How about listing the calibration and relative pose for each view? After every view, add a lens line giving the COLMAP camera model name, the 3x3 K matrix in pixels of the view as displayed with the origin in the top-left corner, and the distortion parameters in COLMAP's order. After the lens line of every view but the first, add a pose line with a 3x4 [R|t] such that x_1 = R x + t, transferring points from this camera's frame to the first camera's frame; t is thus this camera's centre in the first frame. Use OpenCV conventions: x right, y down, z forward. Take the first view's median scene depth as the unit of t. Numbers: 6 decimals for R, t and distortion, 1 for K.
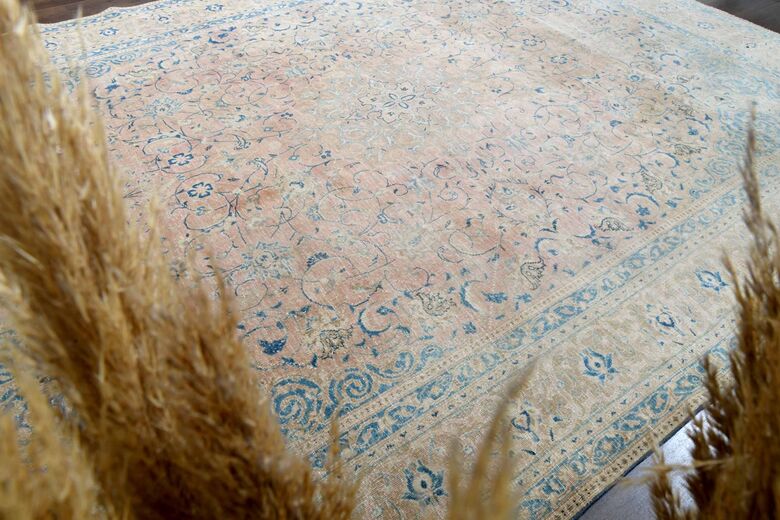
lens RADIAL K [[533.3, 0, 391.0], [0, 533.3, 262.6], [0, 0, 1]] dist [-0.054060, 0.044429]
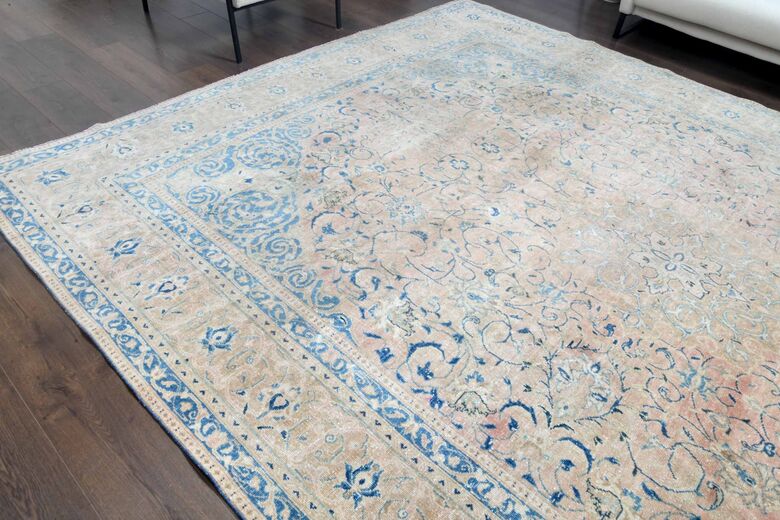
lens RADIAL K [[533.3, 0, 391.0], [0, 533.3, 262.6], [0, 0, 1]] dist [-0.054060, 0.044429]
pose [[-0.206643, -0.717664, 0.665024, -0.630375], [0.674913, 0.387543, 0.627935, -1.590549], [-0.708372, 0.578592, 0.404278, 1.382932]]
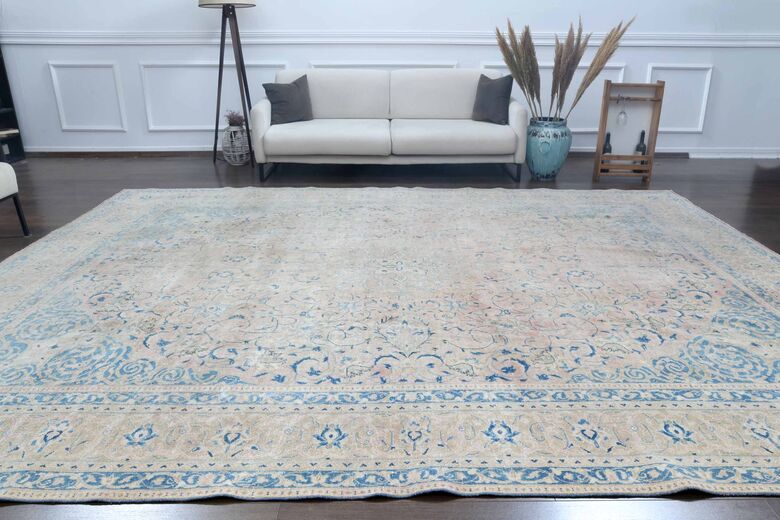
lens RADIAL K [[549.8, 0, 393.5], [0, 549.8, 259.1], [0, 0, 1]] dist [-0.049124, 0.042659]
pose [[-0.826299, -0.243219, 0.508010, -0.882601], [0.397656, 0.386830, 0.832005, -1.958262], [-0.398873, 0.889498, -0.222920, 1.801749]]
